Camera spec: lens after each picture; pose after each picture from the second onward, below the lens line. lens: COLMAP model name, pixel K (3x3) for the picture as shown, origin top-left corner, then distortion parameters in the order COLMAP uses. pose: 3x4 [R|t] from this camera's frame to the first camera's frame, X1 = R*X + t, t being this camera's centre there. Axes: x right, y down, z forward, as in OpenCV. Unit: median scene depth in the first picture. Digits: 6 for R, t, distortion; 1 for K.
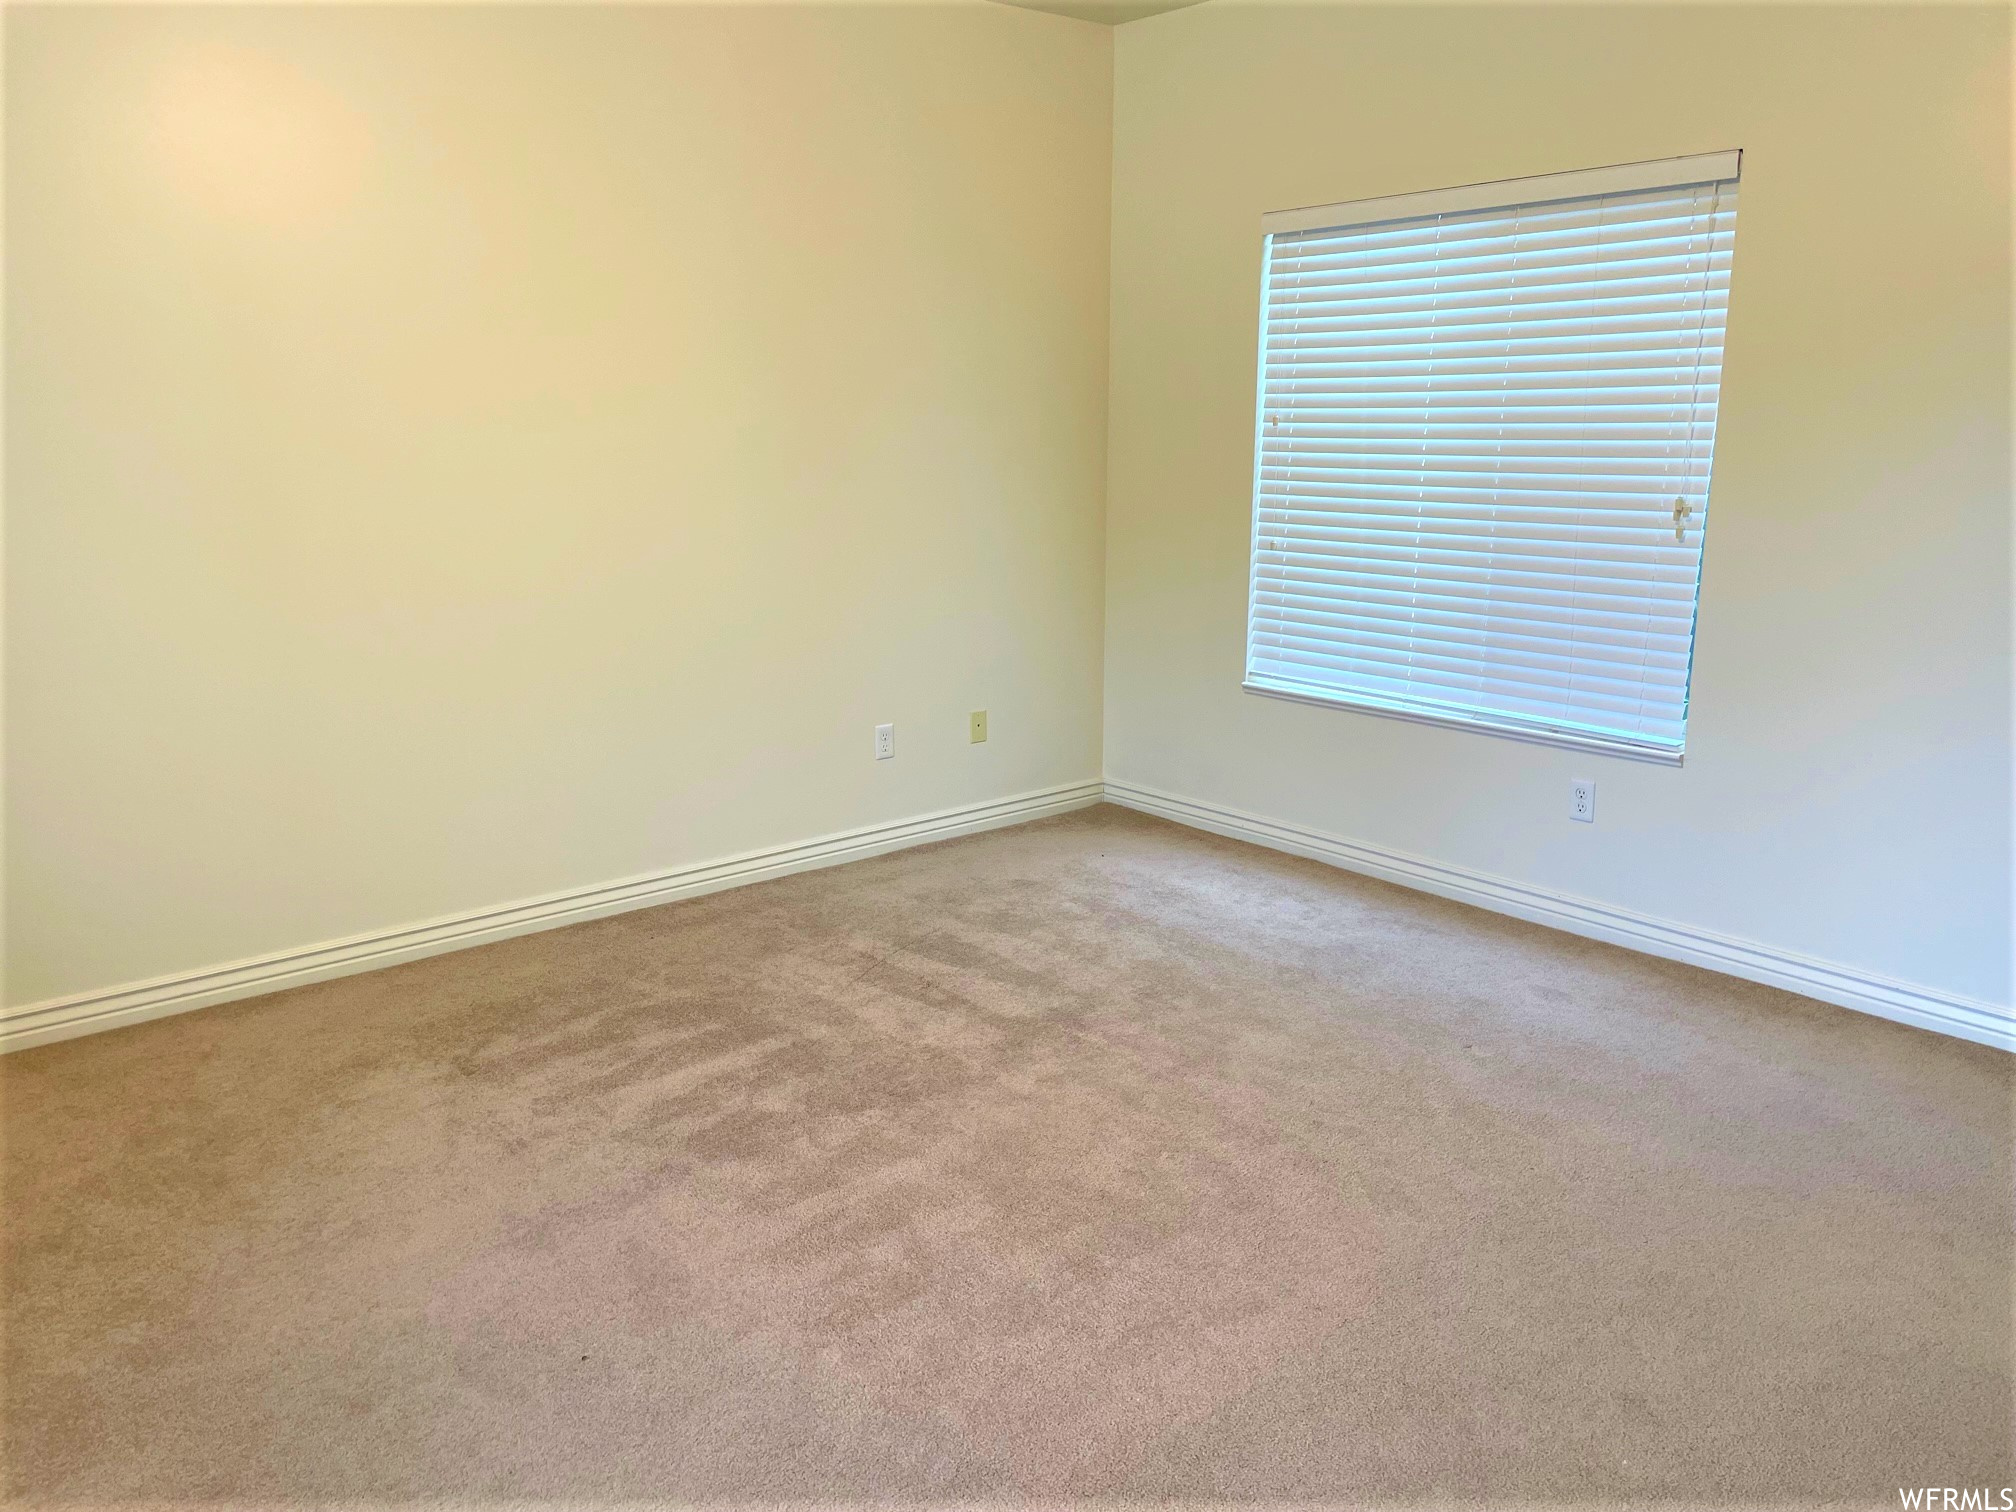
lens RADIAL K [[1521.1, 0, 982.0], [0, 1521.1, 749.4], [0, 0, 1]] dist [0.068490, -0.092621]
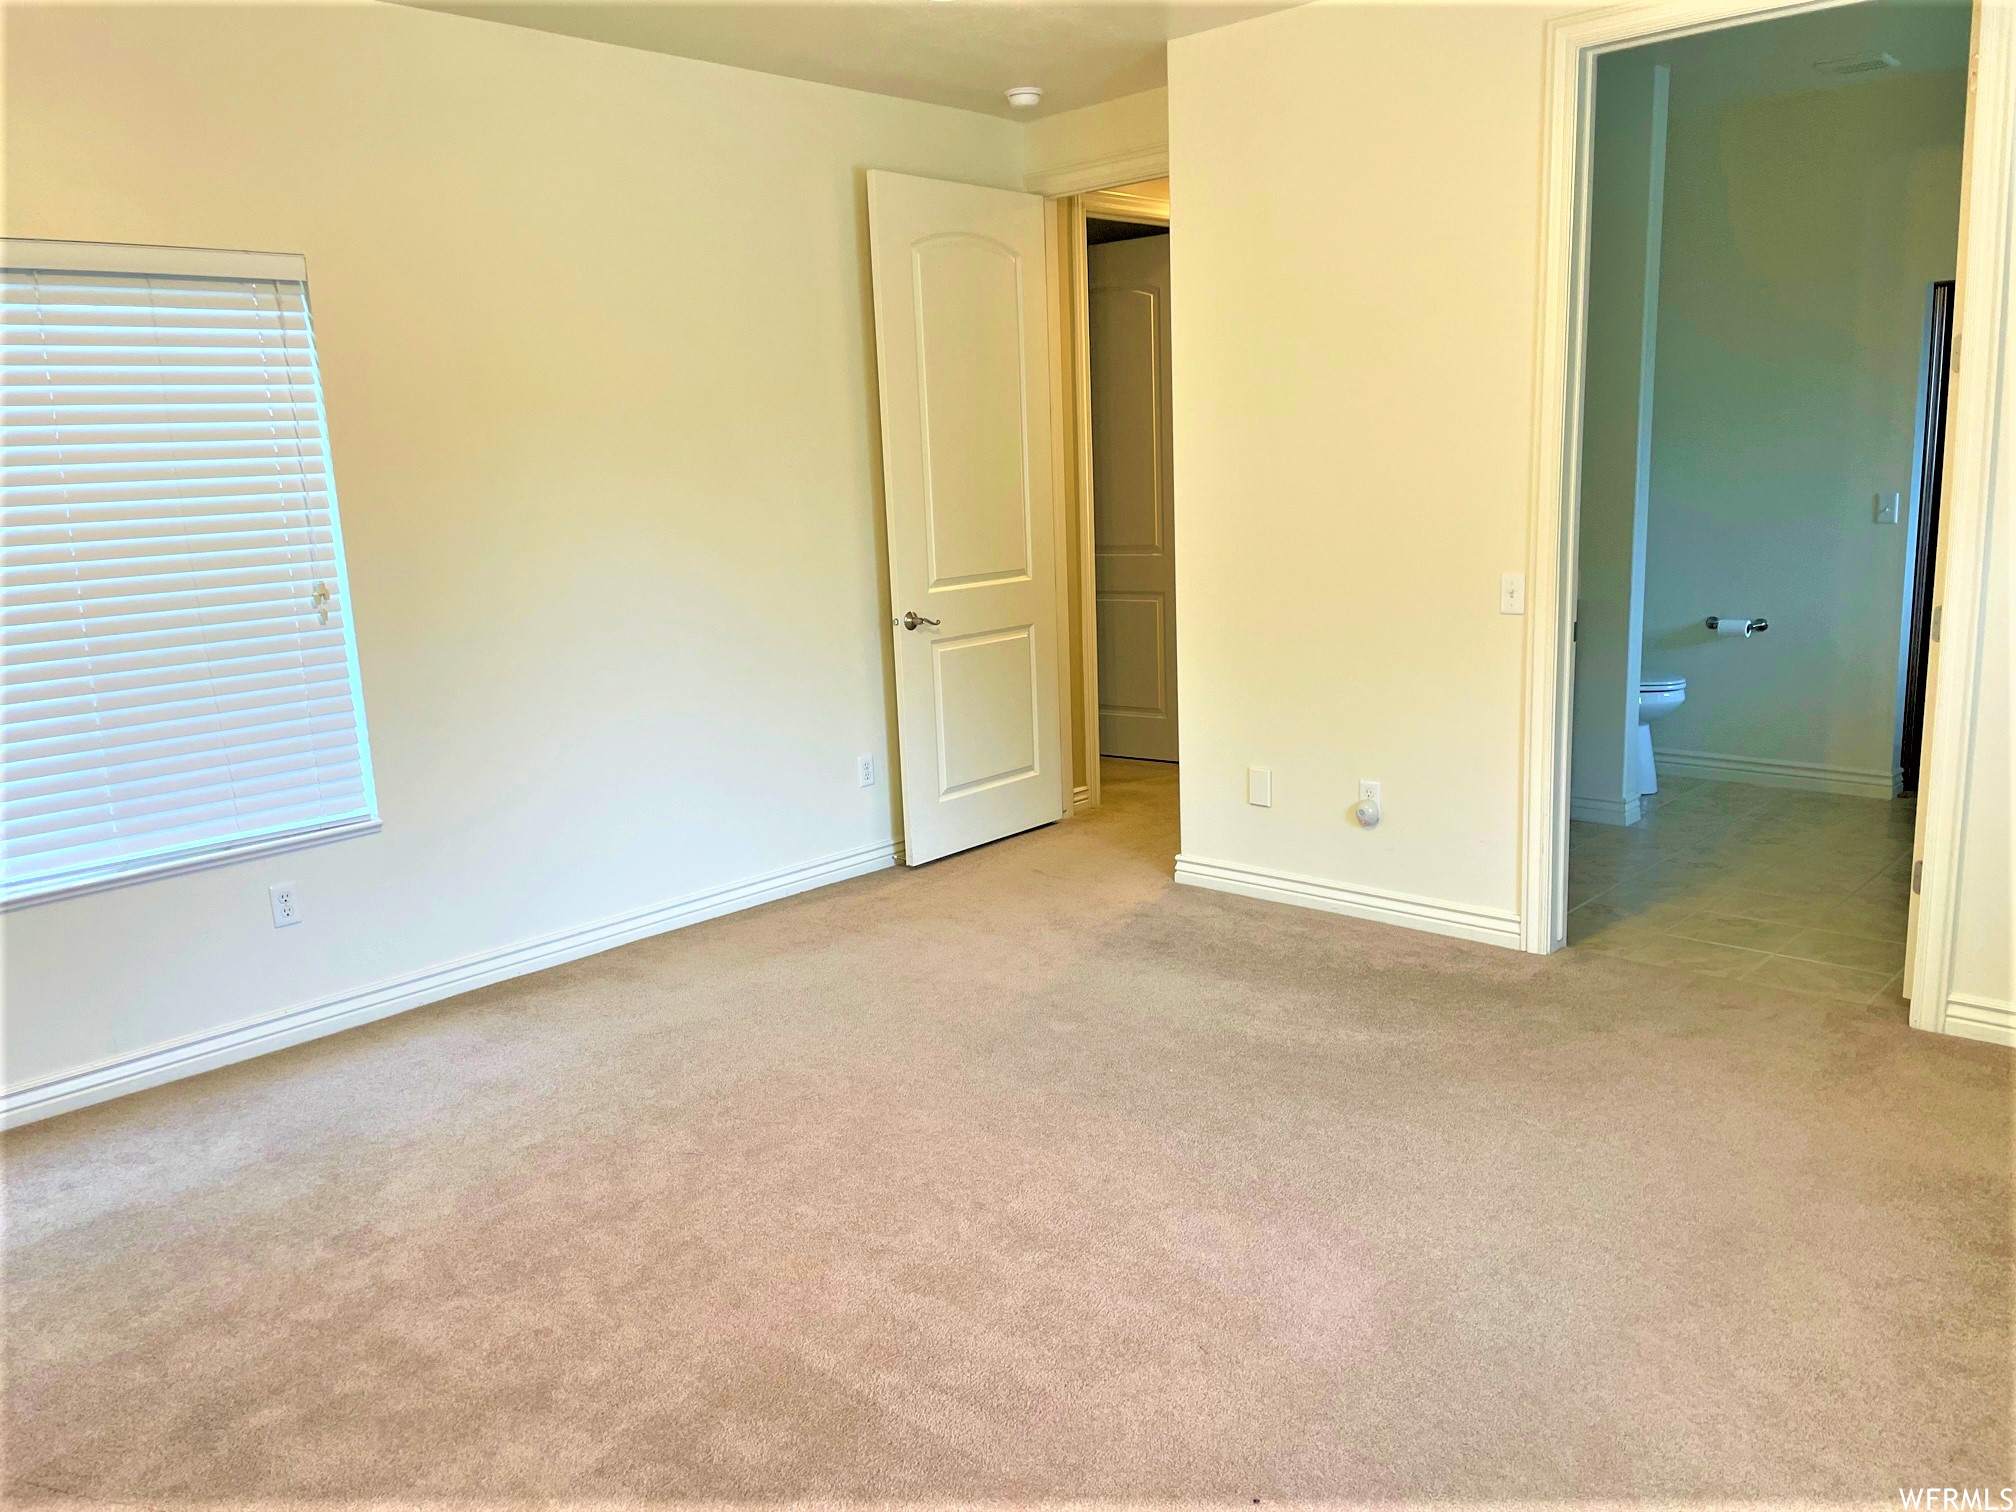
lens RADIAL K [[1528.8, 0, 1013.6], [0, 1528.8, 749.4], [0, 0, 1]] dist [0.076737, -0.111837]
pose [[-0.136753, -0.184358, 0.973299, -0.605479], [0.247471, 0.945018, 0.213772, -0.155674], [-0.959196, 0.270097, -0.083610, 0.635112]]
